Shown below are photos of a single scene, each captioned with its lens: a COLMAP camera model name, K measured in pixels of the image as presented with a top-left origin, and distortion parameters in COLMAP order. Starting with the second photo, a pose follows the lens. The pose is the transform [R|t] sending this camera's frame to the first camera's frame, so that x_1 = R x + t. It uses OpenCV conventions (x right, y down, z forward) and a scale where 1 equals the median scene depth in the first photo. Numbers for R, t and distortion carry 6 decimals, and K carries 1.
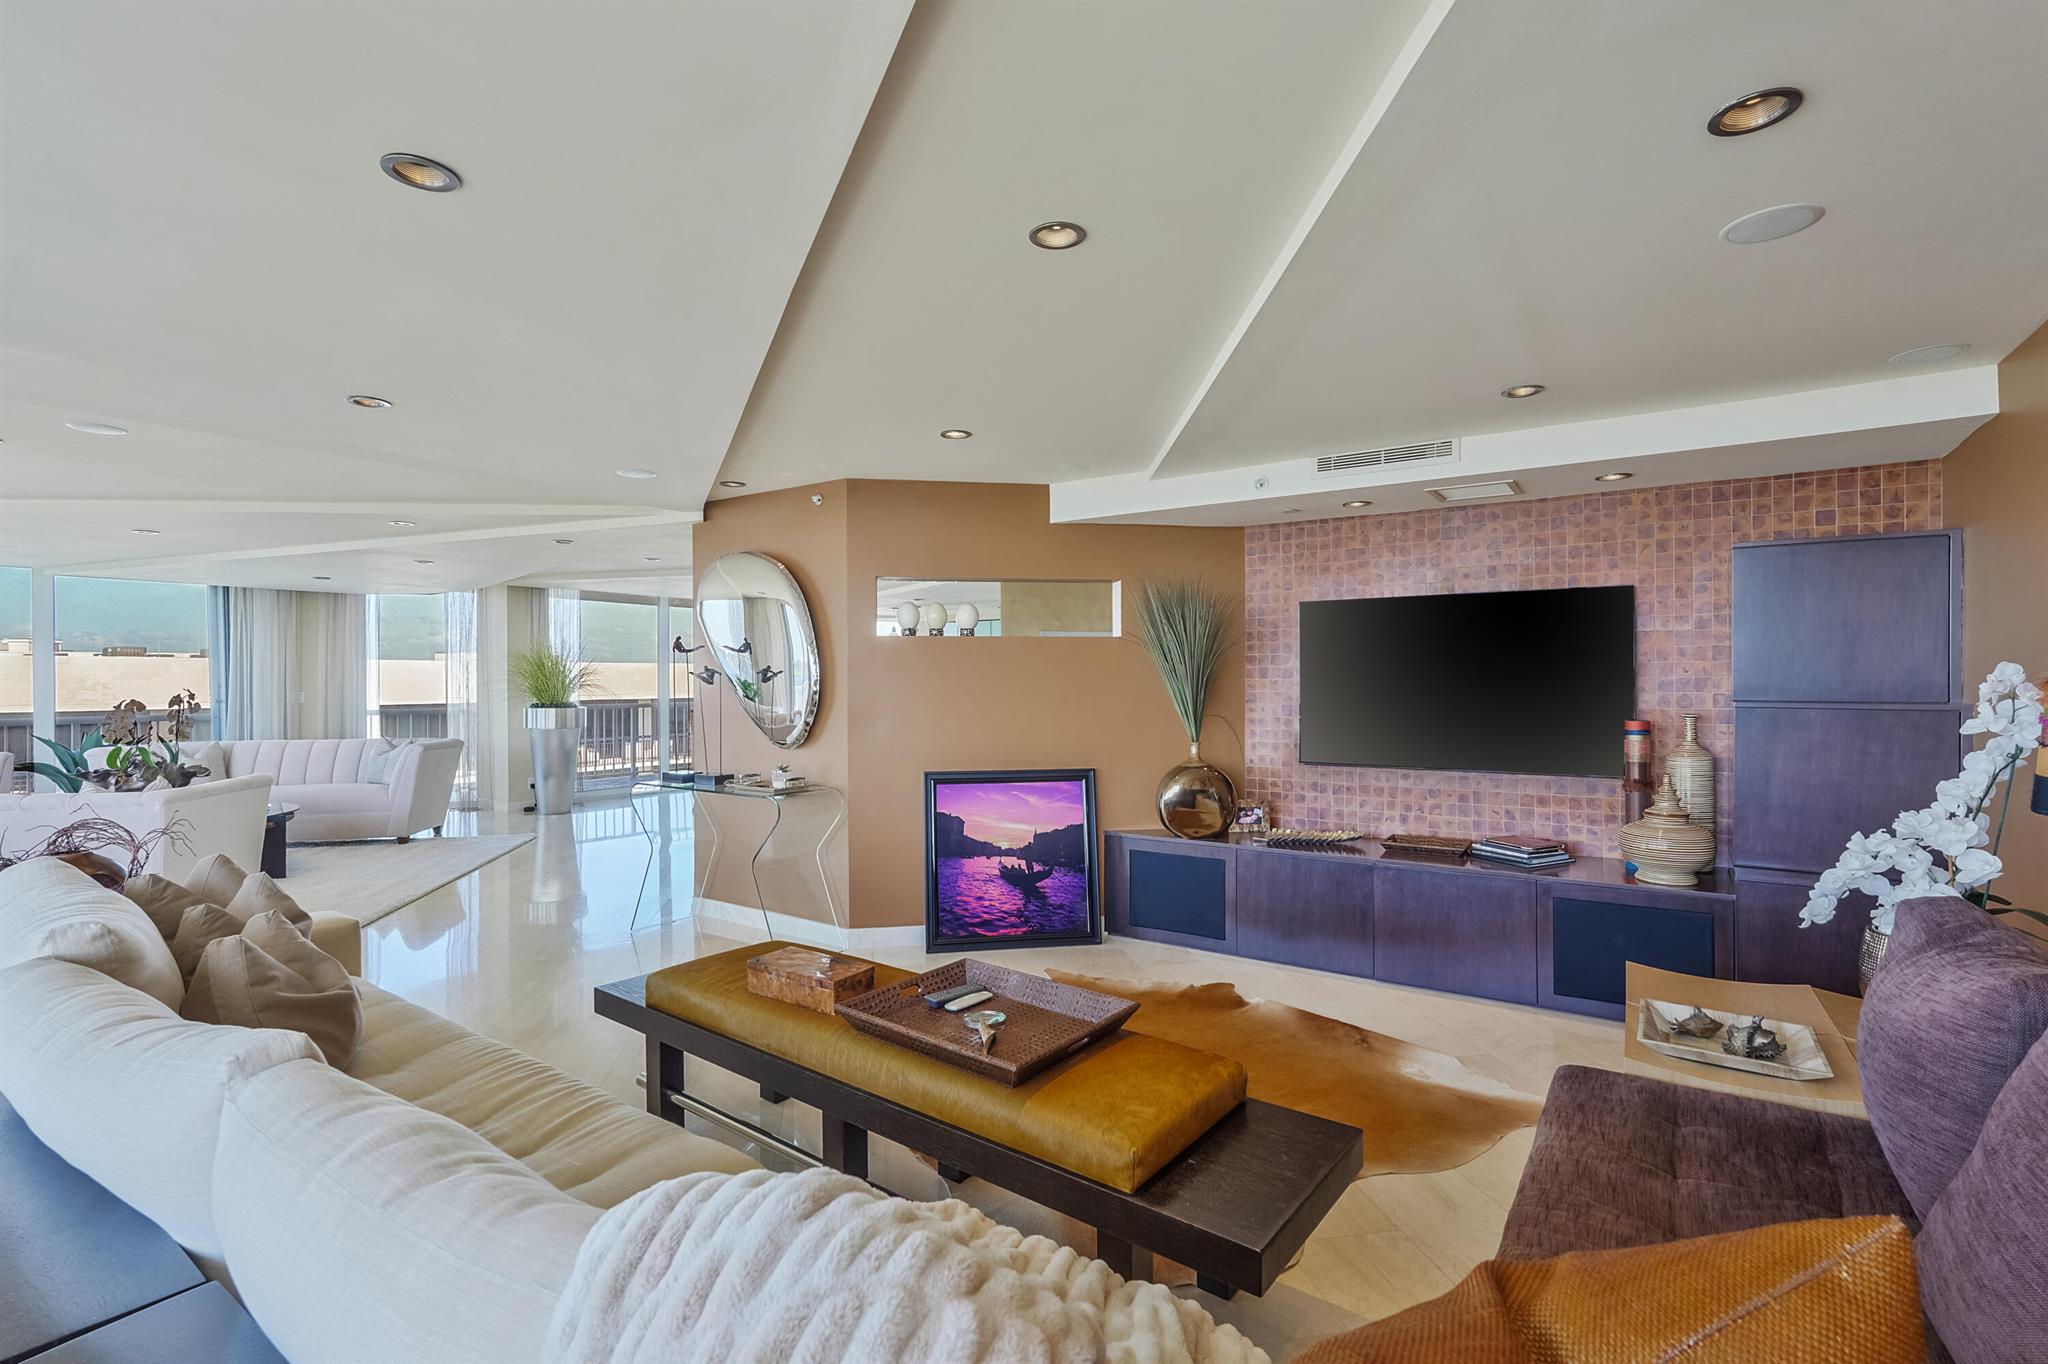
lens RADIAL K [[914.5, 0, 1026.8], [0, 914.5, 682.3], [0, 0, 1]] dist [-0.003103, 0.000472]
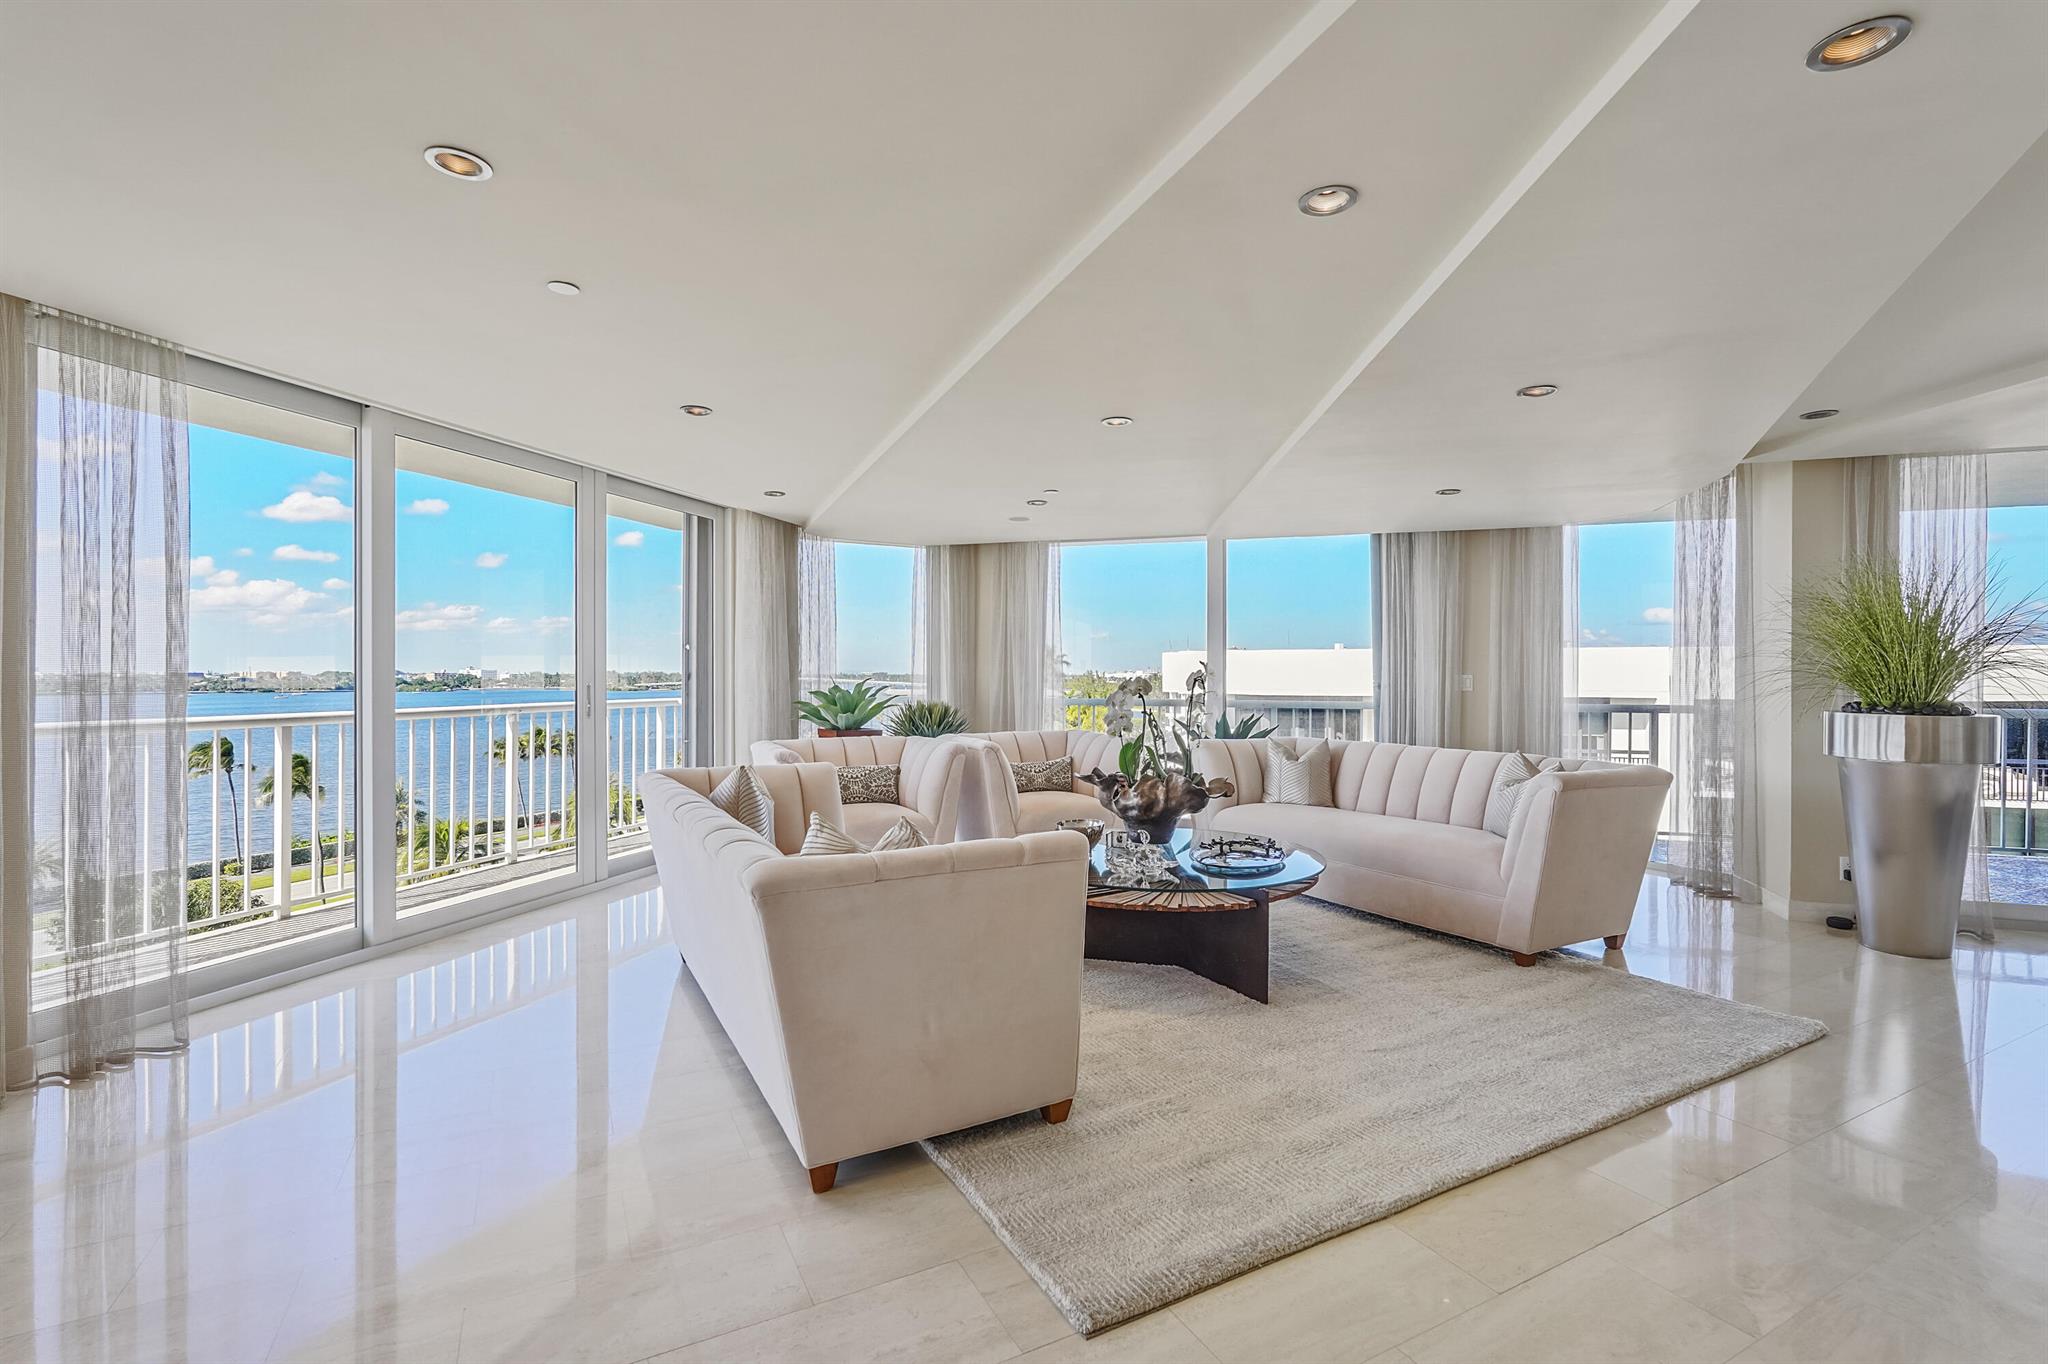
lens RADIAL K [[914.5, 0, 1036.8], [0, 914.5, 688.9], [0, 0, 1]] dist [-0.003103, 0.000472]
pose [[0.304698, 0.018966, -0.952260, -0.442489], [-0.006139, 0.999820, 0.017949, 0.020592], [0.952429, 0.000377, 0.304760, 0.913057]]
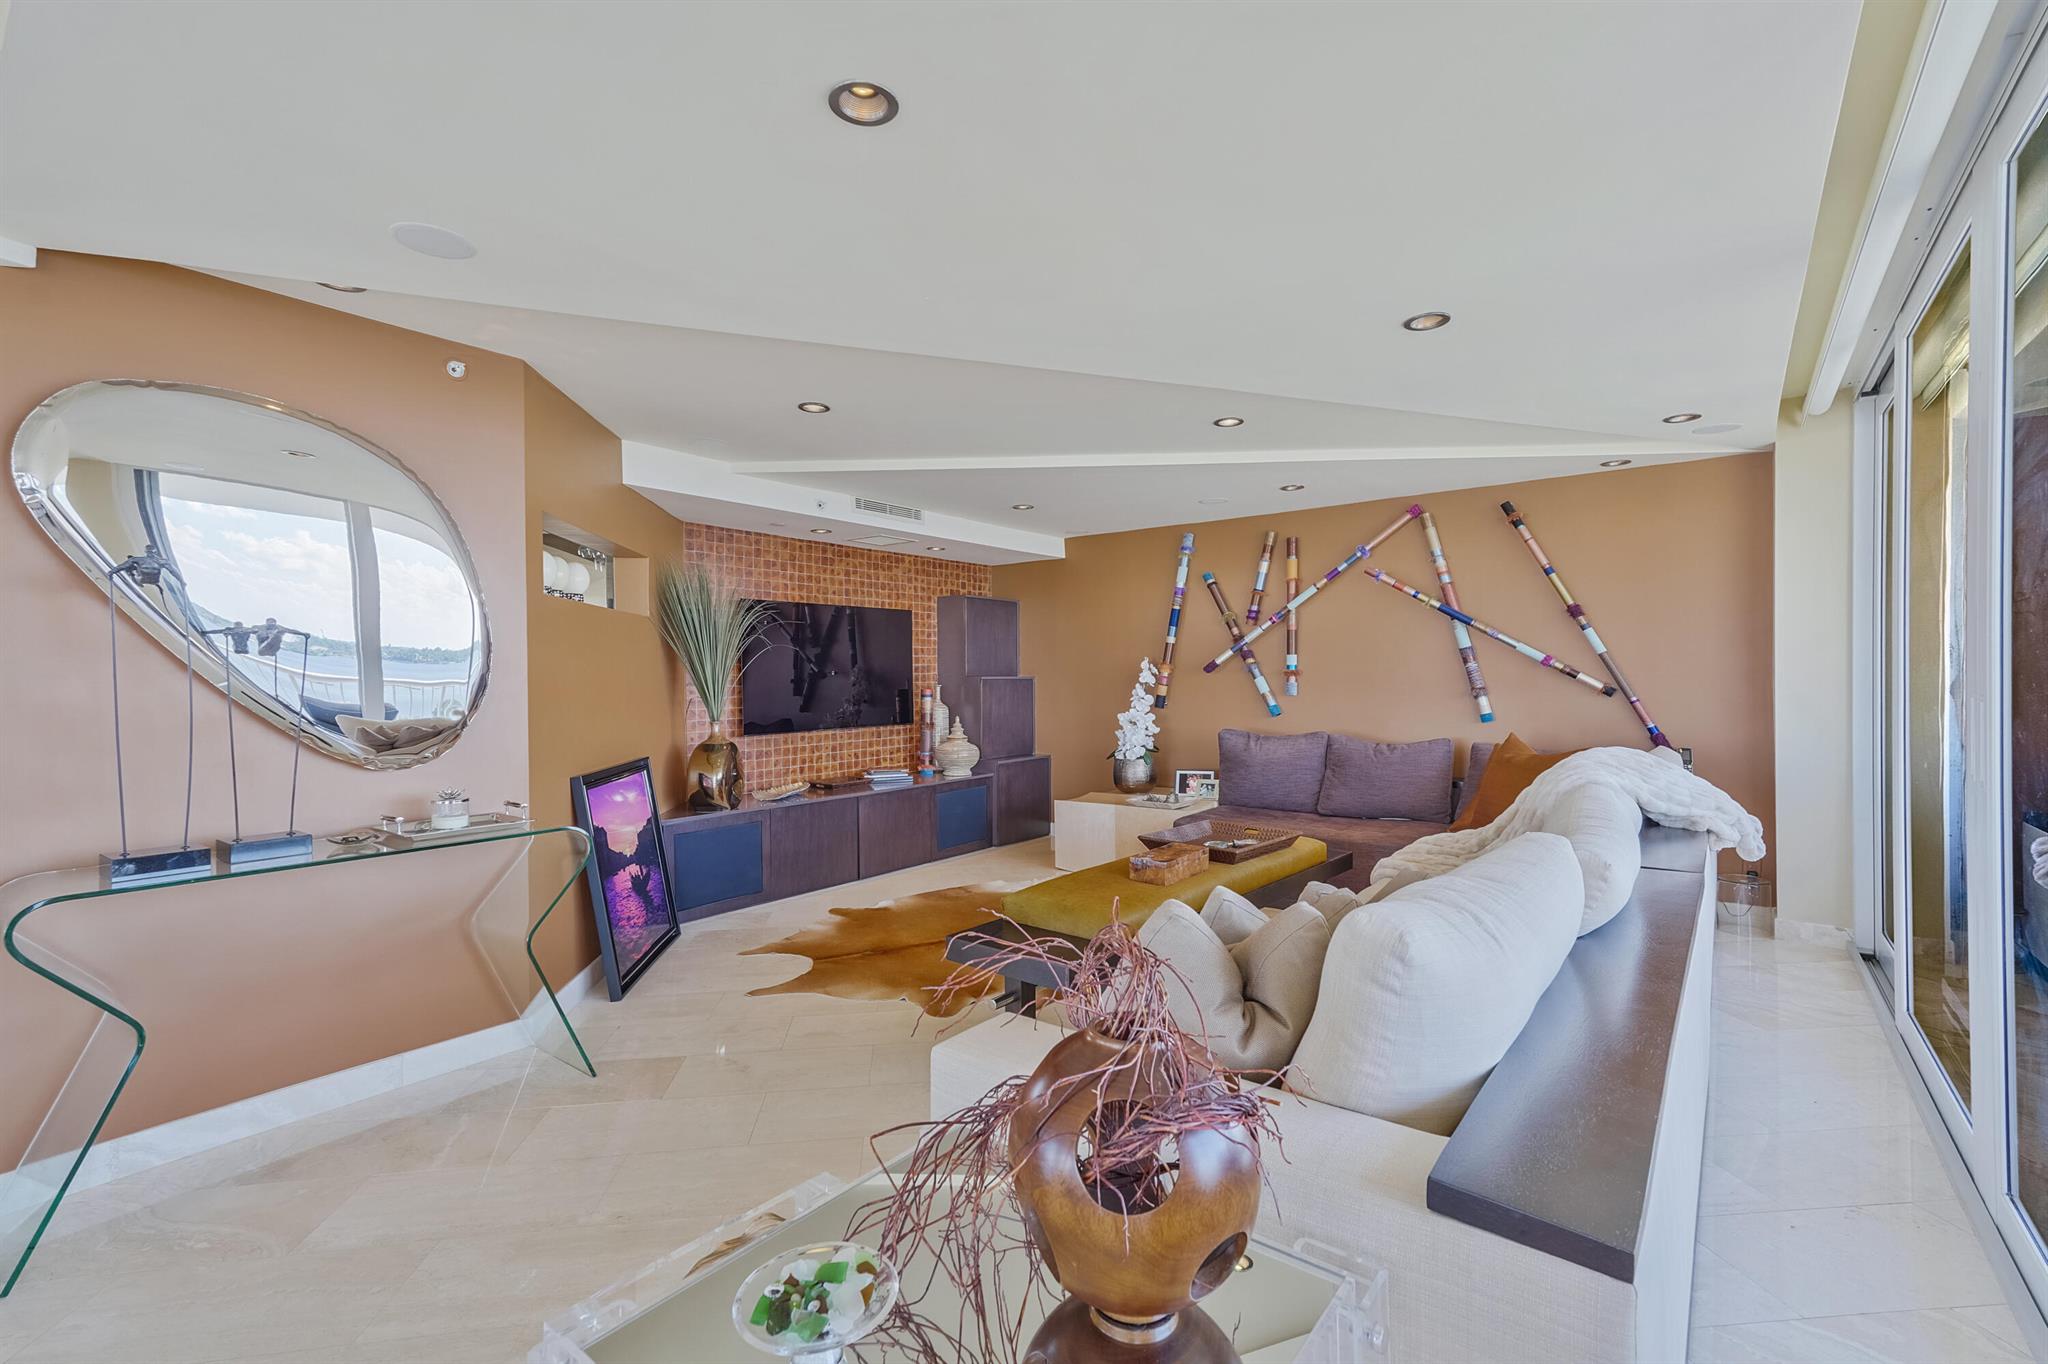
lens RADIAL K [[914.5, 0, 1016.5], [0, 914.5, 682.3], [0, 0, 1]] dist [-0.003103, 0.000472]
pose [[0.053346, -0.003016, 0.998572, -0.854535], [0.014138, 0.999897, 0.002265, 0.022244], [-0.998476, 0.013997, 0.053383, 0.588015]]
